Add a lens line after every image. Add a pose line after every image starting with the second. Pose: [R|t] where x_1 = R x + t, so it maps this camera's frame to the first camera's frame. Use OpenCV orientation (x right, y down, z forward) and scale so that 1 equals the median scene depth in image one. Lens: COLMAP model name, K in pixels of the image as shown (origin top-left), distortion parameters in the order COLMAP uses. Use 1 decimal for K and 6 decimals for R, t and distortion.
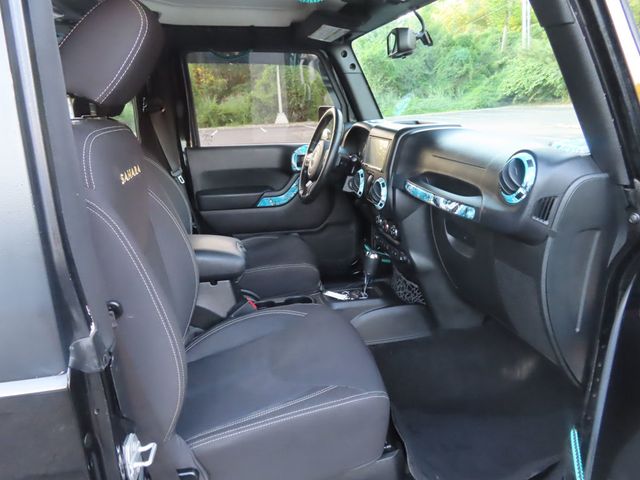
lens RADIAL K [[463.9, 0, 320.0], [0, 463.9, 240.0], [0, 0, 1]] dist [-0.004140, 0.002528]
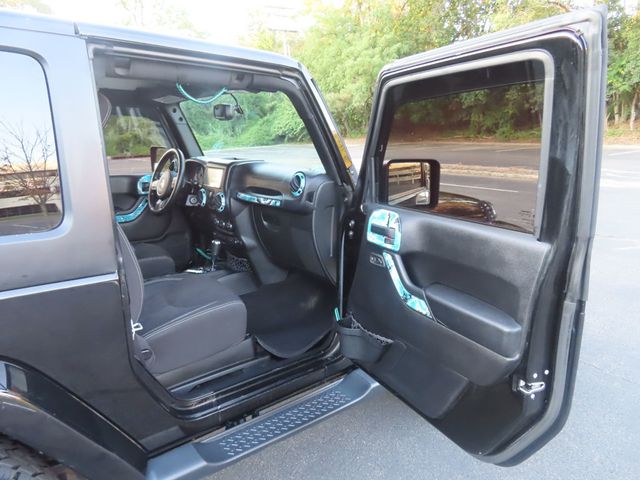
lens RADIAL K [[459.1, 0, 320.0], [0, 459.1, 240.0], [0, 0, 1]] dist [-0.006748, 0.003770]
pose [[0.898143, -0.071907, 0.433785, -0.241732], [0.103024, 0.993490, -0.048622, 0.134574], [-0.427464, 0.088360, 0.899704, -0.535107]]
